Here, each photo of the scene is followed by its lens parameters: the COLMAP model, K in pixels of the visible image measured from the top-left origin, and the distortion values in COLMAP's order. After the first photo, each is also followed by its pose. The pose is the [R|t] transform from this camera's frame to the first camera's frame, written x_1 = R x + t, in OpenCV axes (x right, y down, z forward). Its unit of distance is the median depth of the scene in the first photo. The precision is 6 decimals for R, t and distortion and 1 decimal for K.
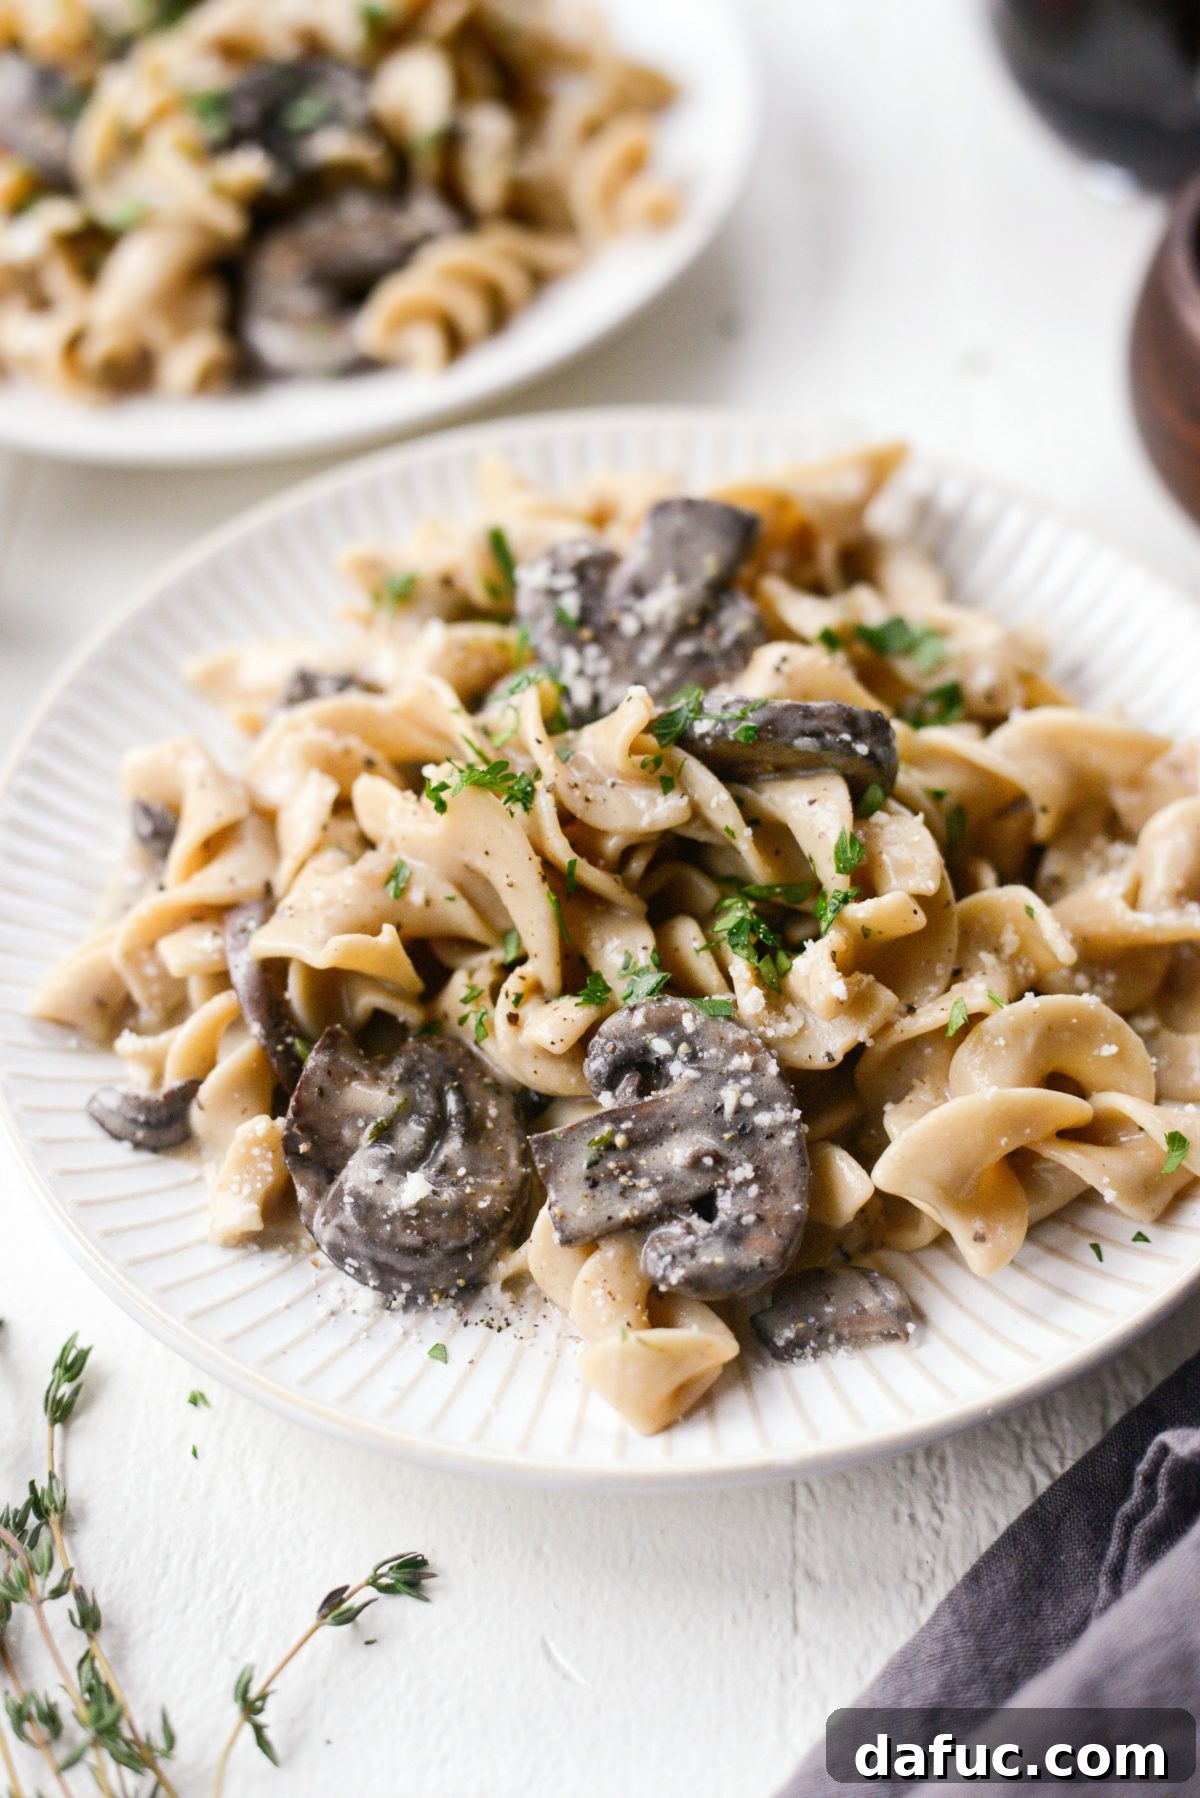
lens RADIAL K [[2869.2, 0, 600.0], [0, 2869.2, 899.0], [0, 0, 1]] dist [-0.133301, -0.103897]
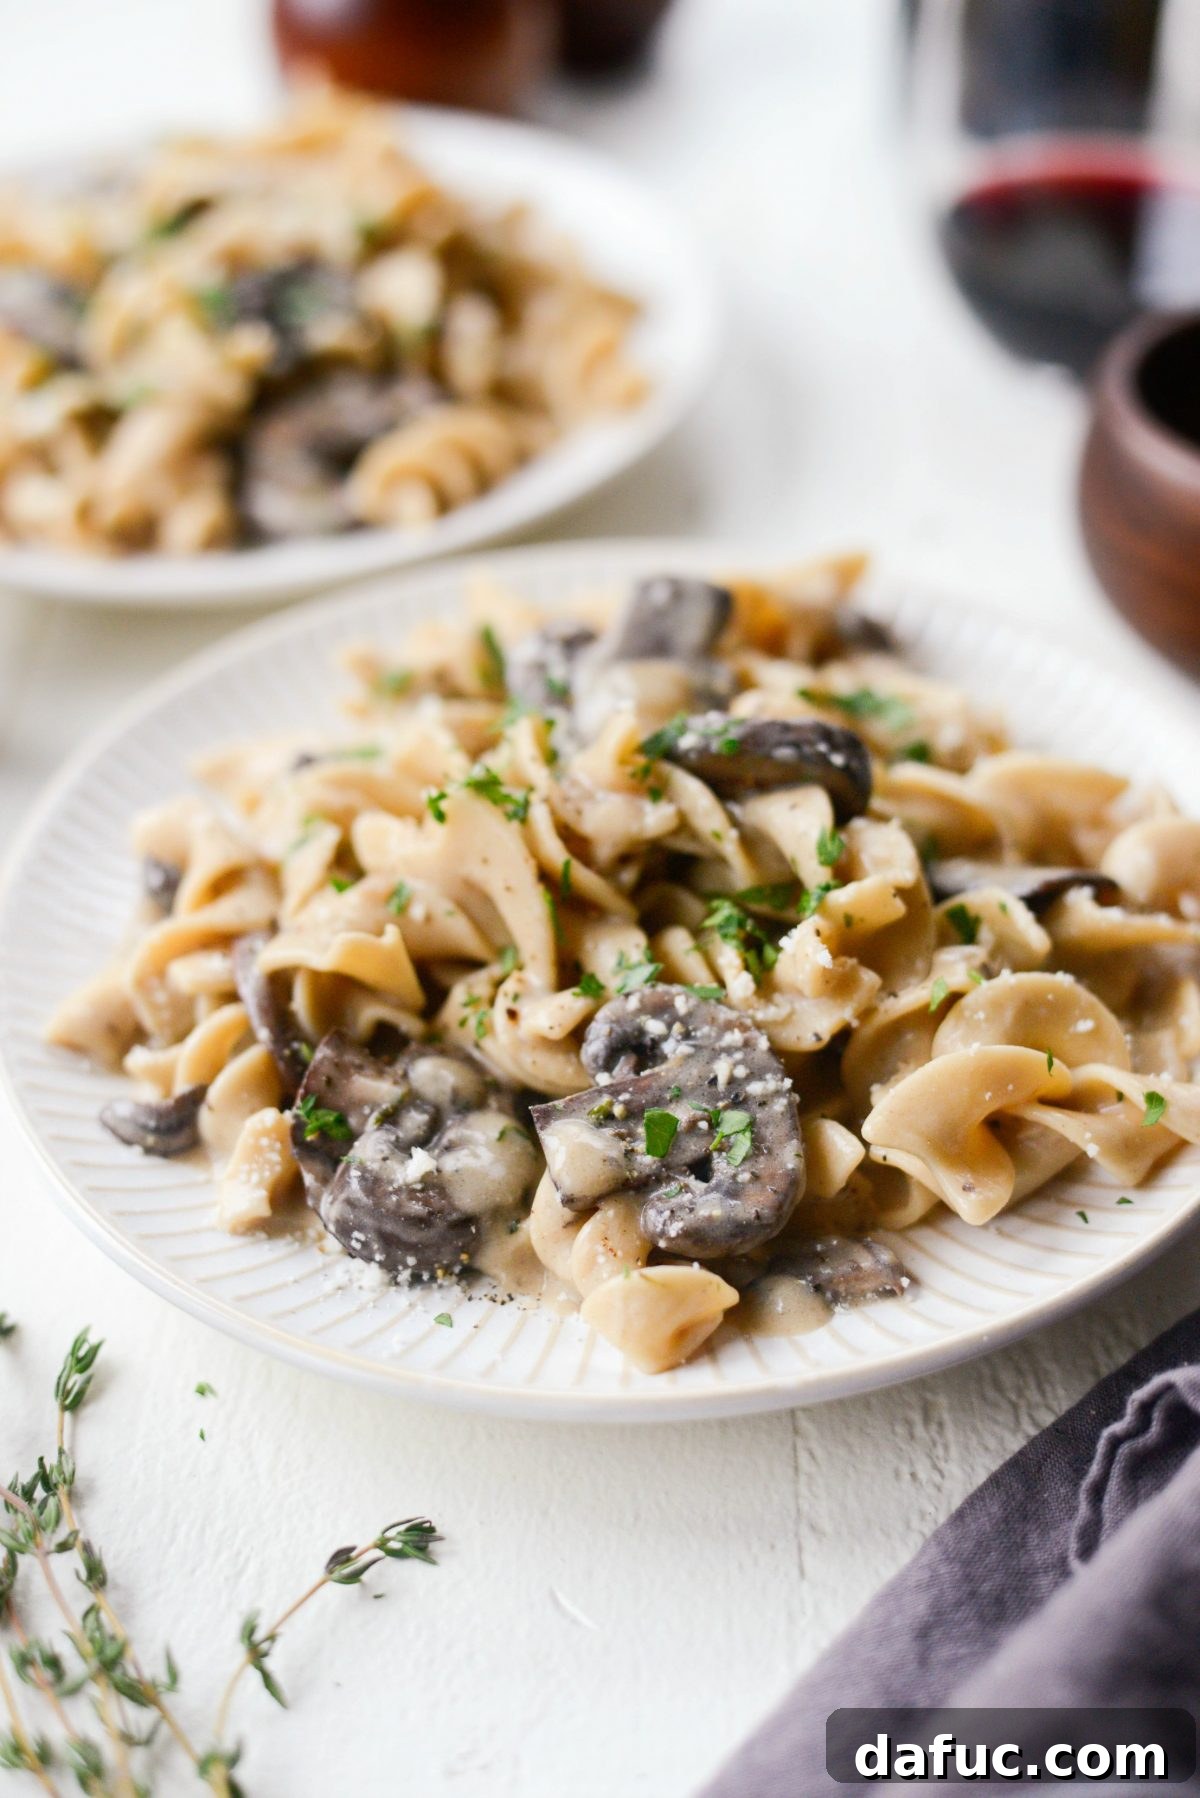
lens RADIAL K [[2869.2, 0, 600.0], [0, 2869.2, 899.0], [0, 0, 1]] dist [-0.133301, -0.103897]
pose [[0.999780, -0.013565, 0.016020, -0.014891], [0.016330, 0.982127, -0.187508, 0.201114], [-0.013190, 0.187729, 0.982132, -0.031286]]
